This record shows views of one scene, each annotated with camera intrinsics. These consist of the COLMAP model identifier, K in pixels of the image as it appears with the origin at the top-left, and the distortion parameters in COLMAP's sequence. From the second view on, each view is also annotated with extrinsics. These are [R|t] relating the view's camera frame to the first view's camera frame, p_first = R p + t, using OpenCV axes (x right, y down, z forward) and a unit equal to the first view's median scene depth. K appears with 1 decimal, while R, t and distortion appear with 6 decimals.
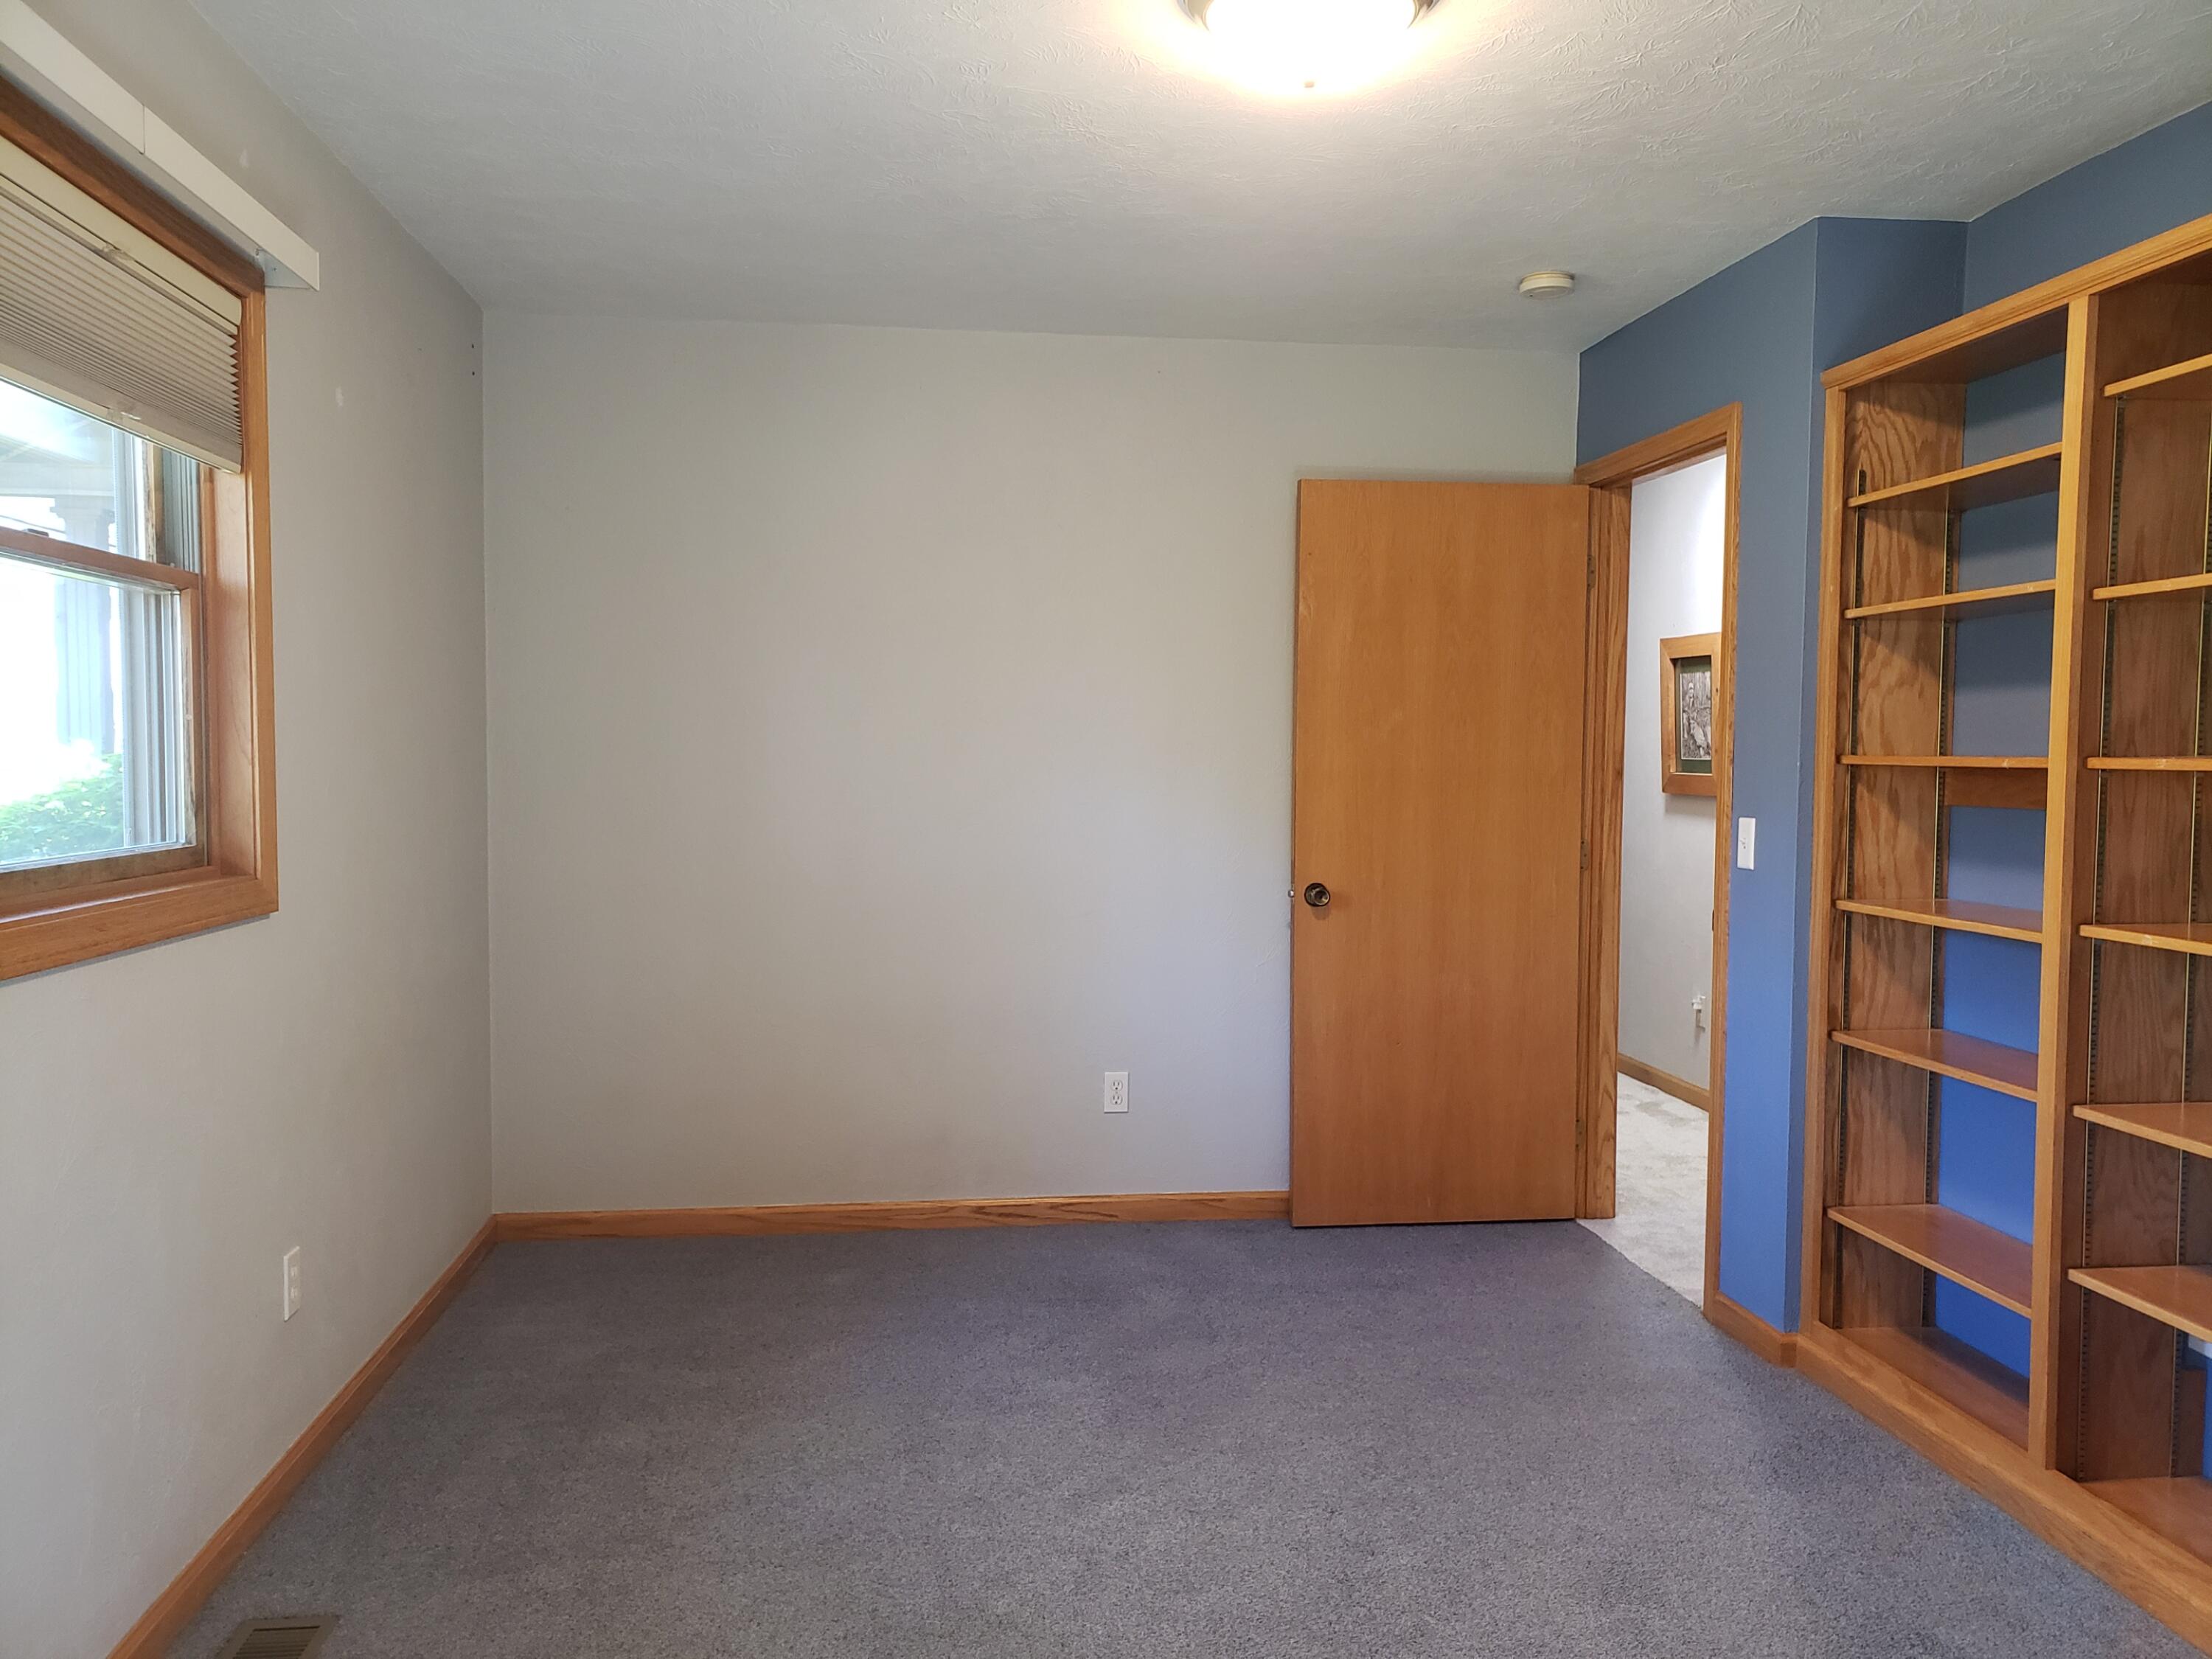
lens RADIAL K [[1679.0, 0, 1109.6], [0, 1679.0, 866.1], [0, 0, 1]] dist [0.052773, -0.029044]
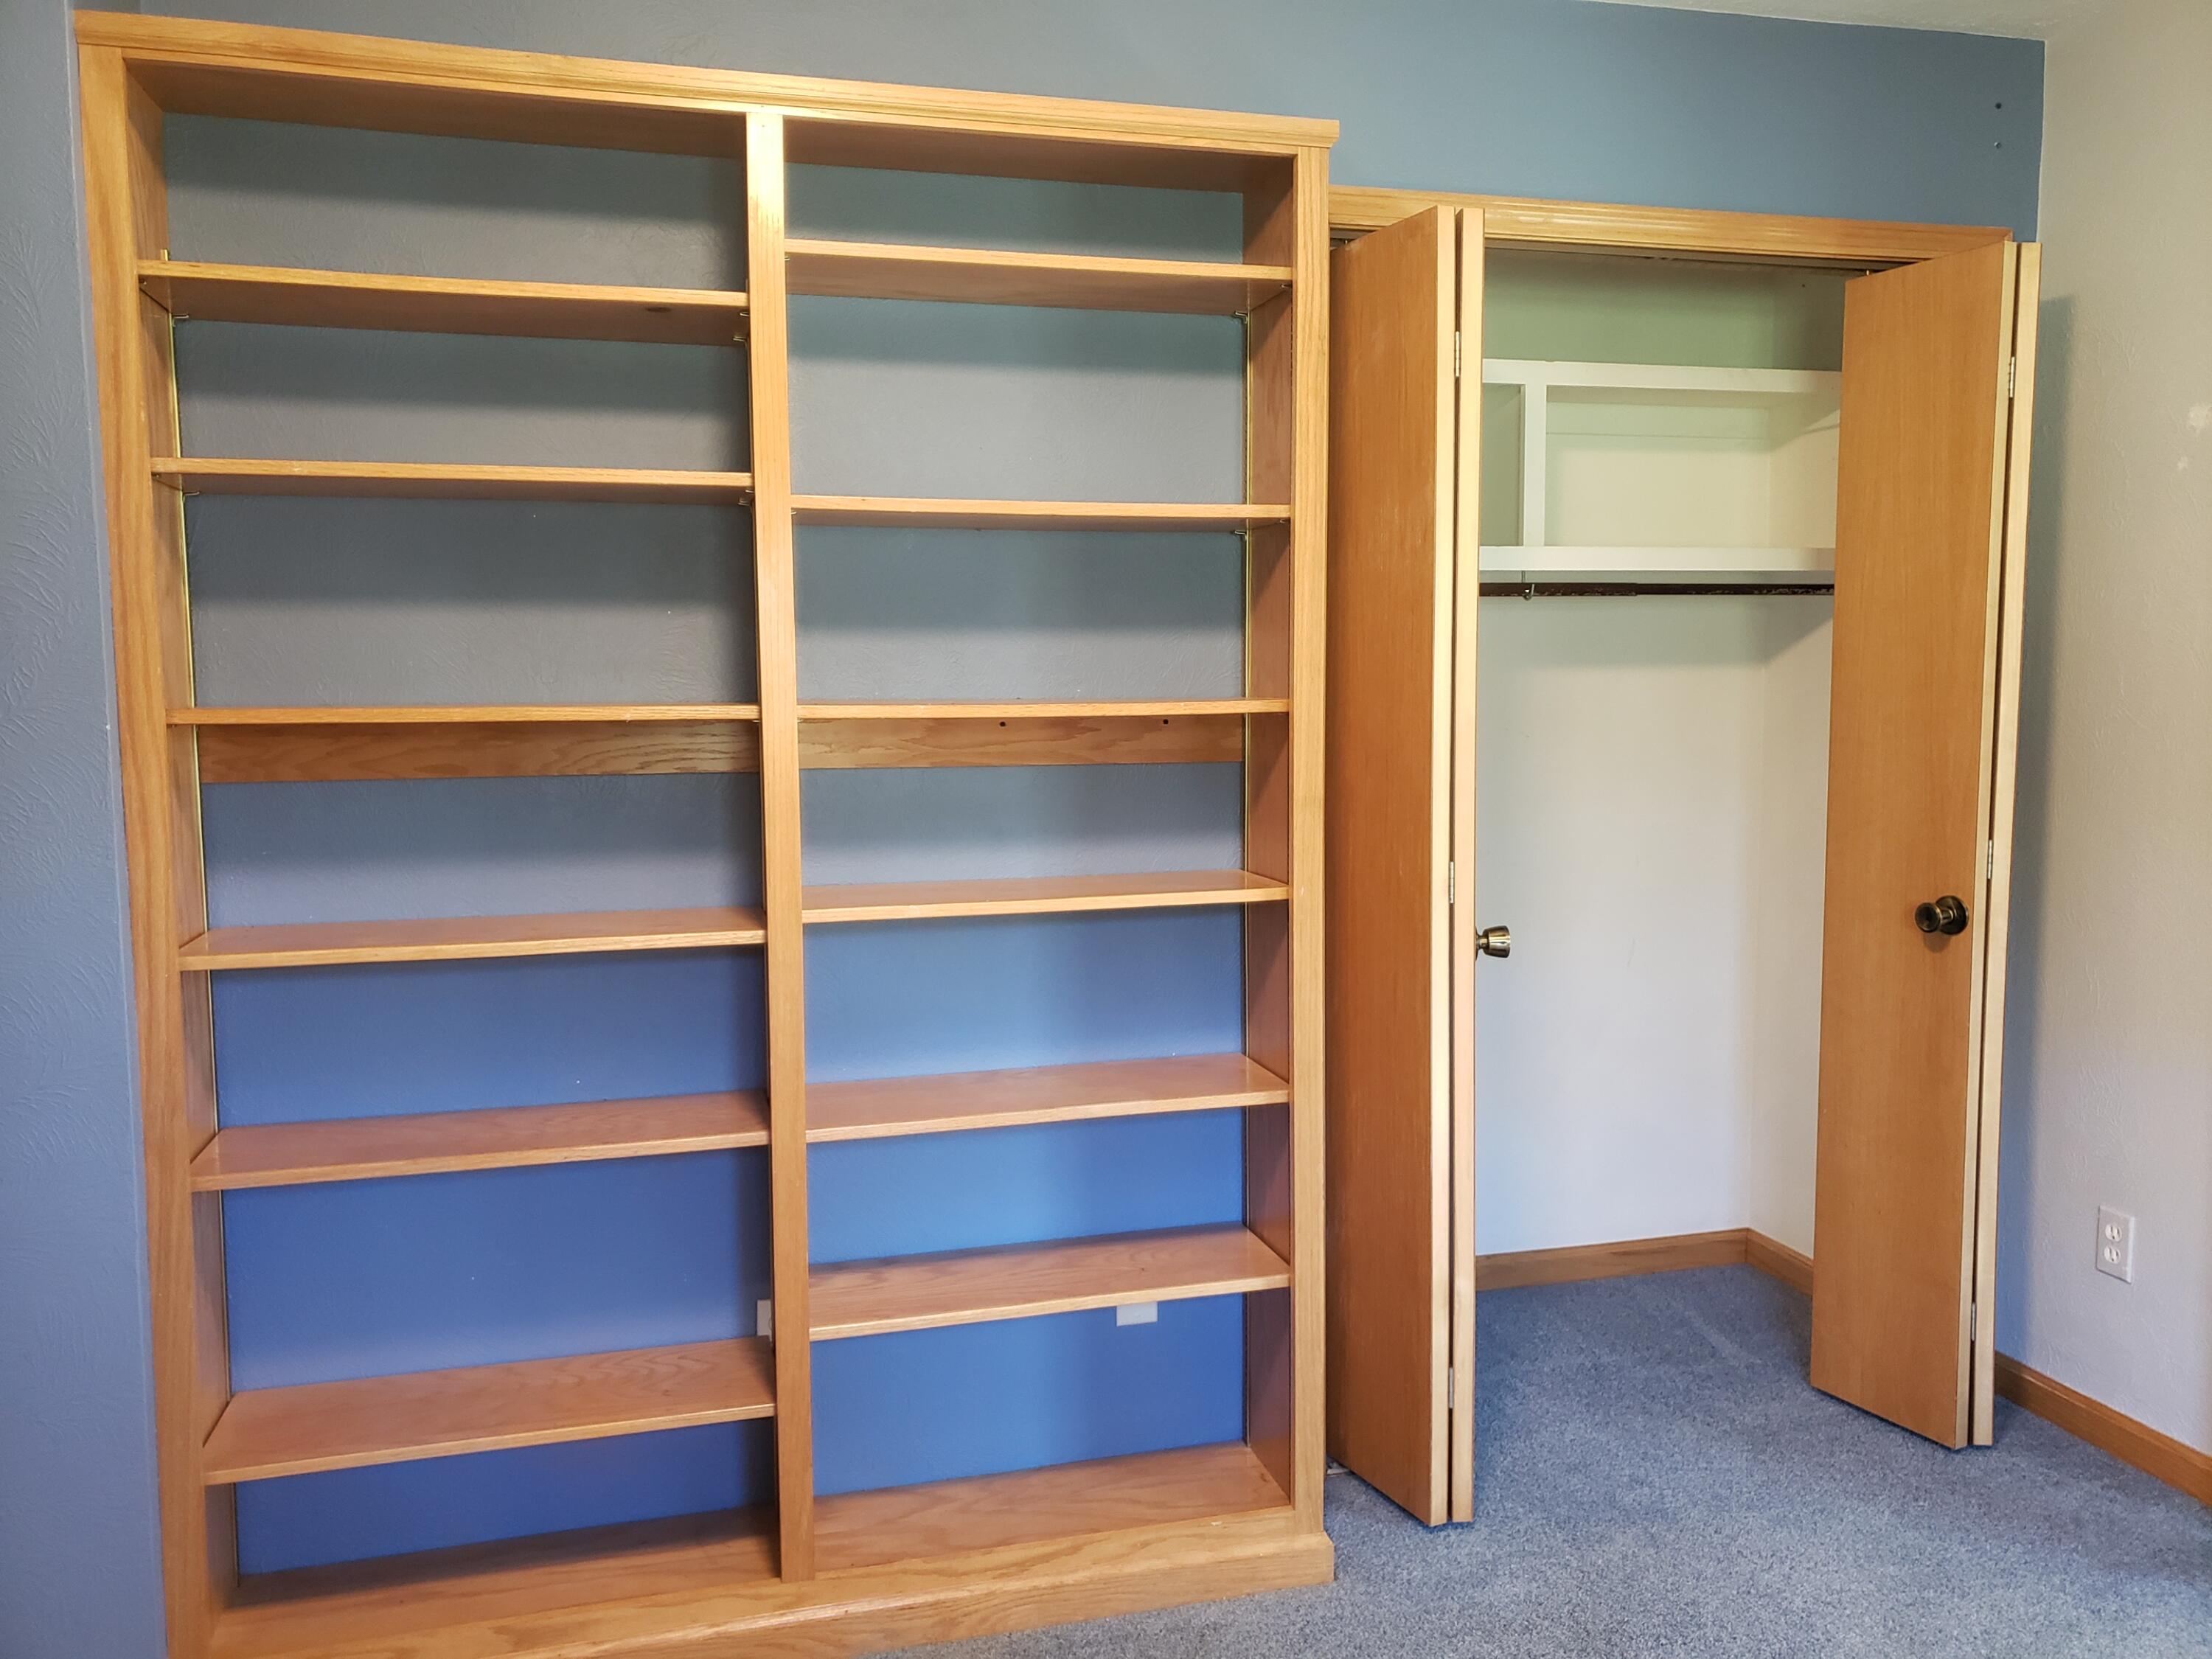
lens RADIAL K [[1679.0, 0, 1109.6], [0, 1679.0, 866.1], [0, 0, 1]] dist [0.052773, -0.029044]
pose [[-0.140963, -0.089424, 0.985968, -0.247366], [0.072999, 0.992262, 0.100432, -0.057355], [-0.987320, 0.086132, -0.133344, 0.963708]]
